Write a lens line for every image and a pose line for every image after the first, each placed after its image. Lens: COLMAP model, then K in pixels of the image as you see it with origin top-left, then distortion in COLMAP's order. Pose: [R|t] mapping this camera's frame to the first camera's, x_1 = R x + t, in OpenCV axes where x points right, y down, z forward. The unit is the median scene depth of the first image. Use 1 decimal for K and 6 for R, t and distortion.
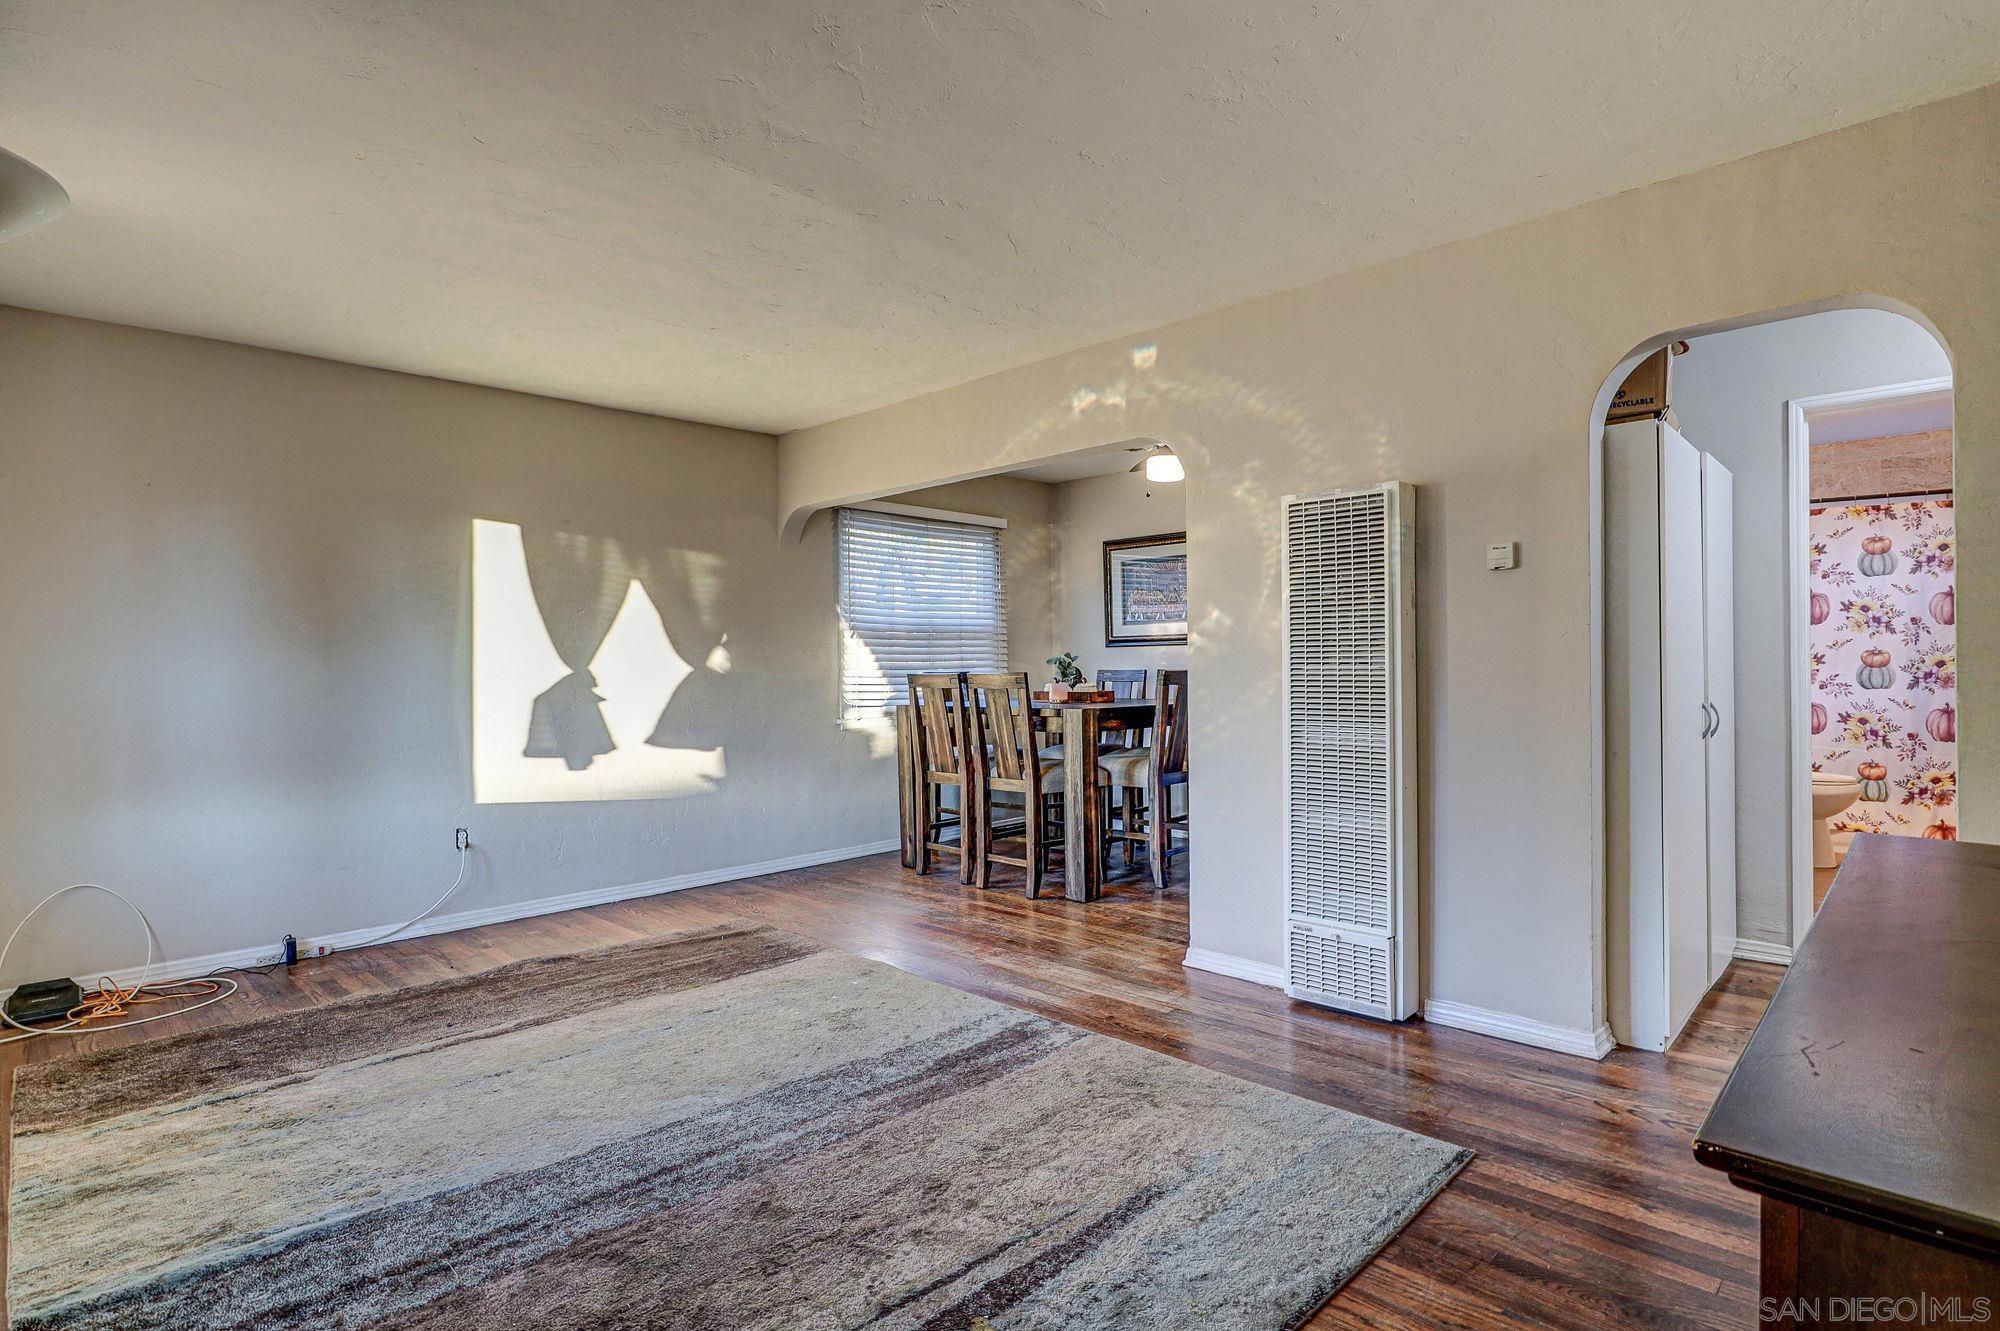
lens RADIAL K [[992.1, 0, 1012.8], [0, 992.1, 656.2], [0, 0, 1]] dist [-0.005046, -0.010694]
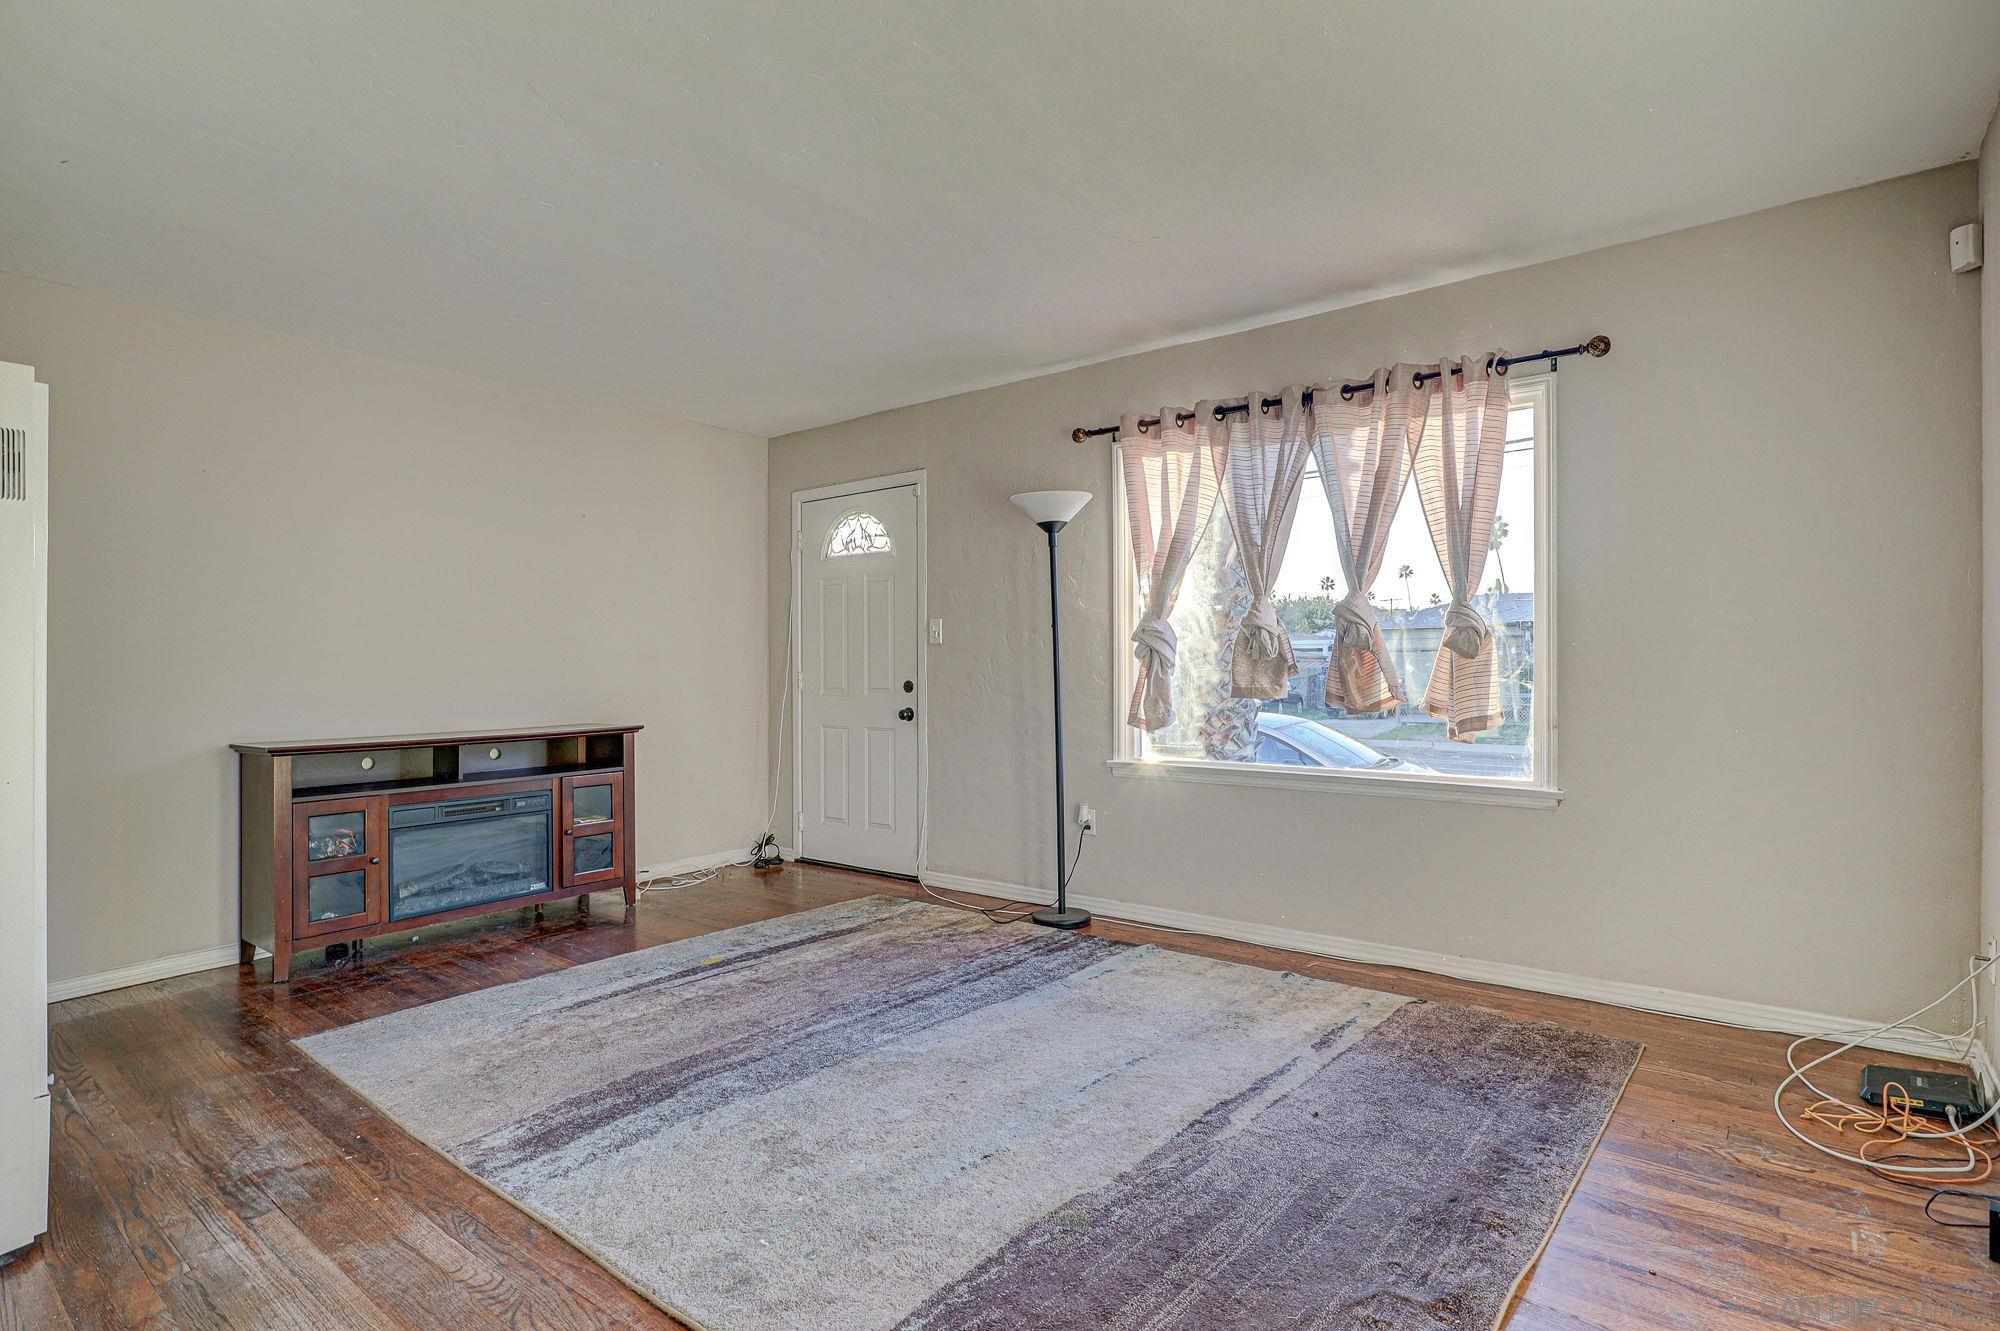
lens RADIAL K [[1078.7, 0, 1000.0], [0, 1078.7, 665.5], [0, 0, 1]] dist [-0.002969, -0.000285]
pose [[-0.997630, 0.027133, -0.063228, -0.209055], [0.027005, 0.999631, 0.002879, 0.017199], [0.063283, 0.001164, -0.997995, 1.298287]]
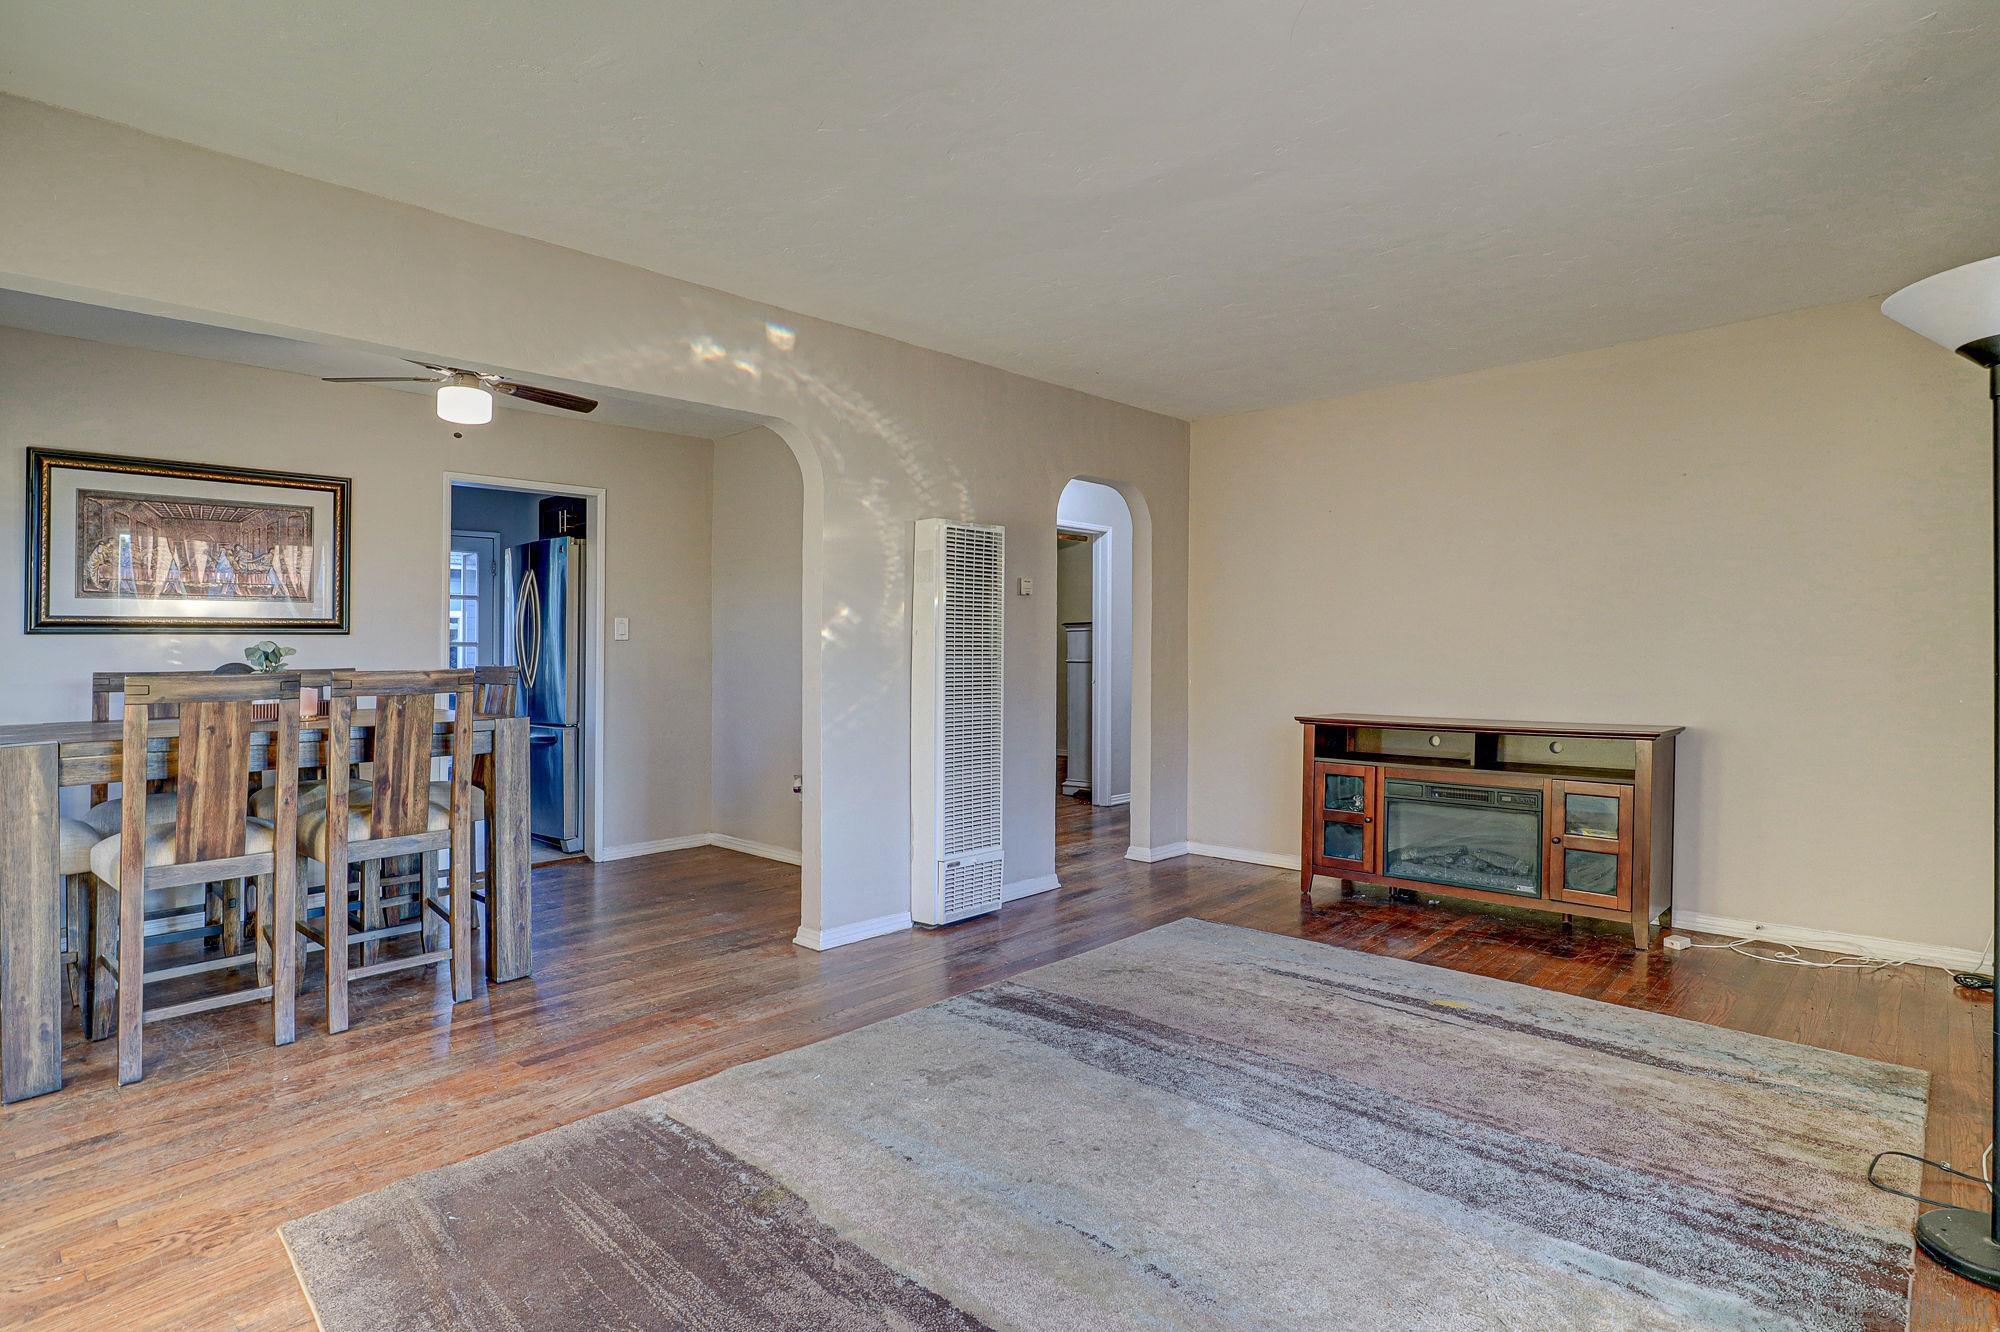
lens RADIAL K [[992.1, 0, 1012.8], [0, 992.1, 656.7], [0, 0, 1]] dist [-0.005046, -0.010694]
pose [[0.009226, 0.008605, 0.999920, -0.742666], [0.000788, 0.999963, -0.008613, 0.014854], [-0.999957, 0.000868, 0.009219, 0.690777]]
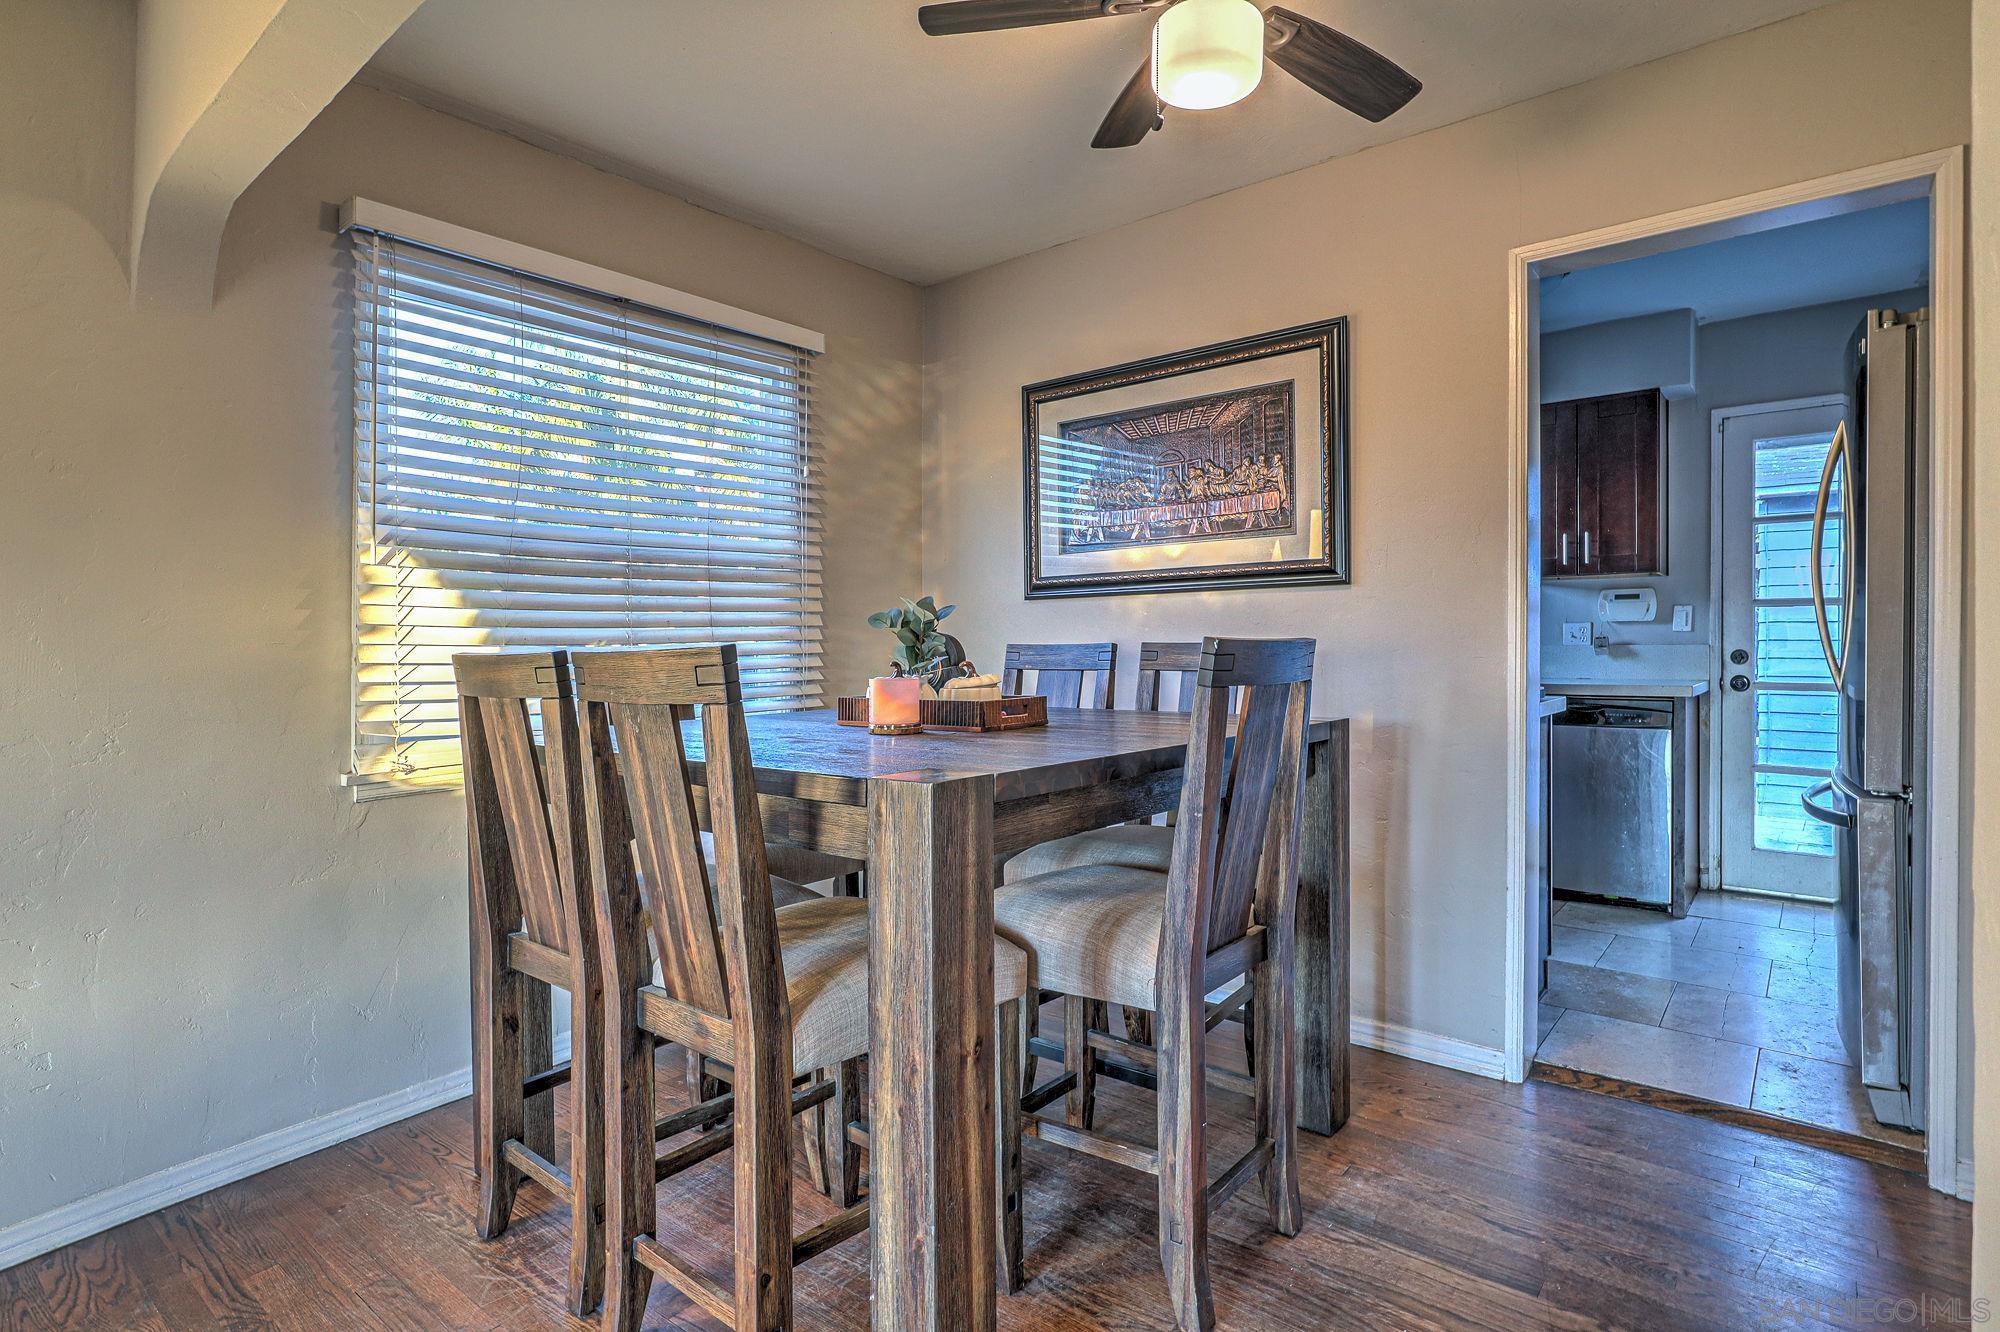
lens RADIAL K [[992.1, 0, 1012.8], [0, 992.1, 656.7], [0, 0, 1]] dist [-0.005046, -0.010694]
pose [[0.997185, 0.000980, 0.074977, 0.078962], [-0.002493, 0.999795, 0.020088, 0.015466], [-0.074942, -0.020218, 0.996983, 0.809637]]
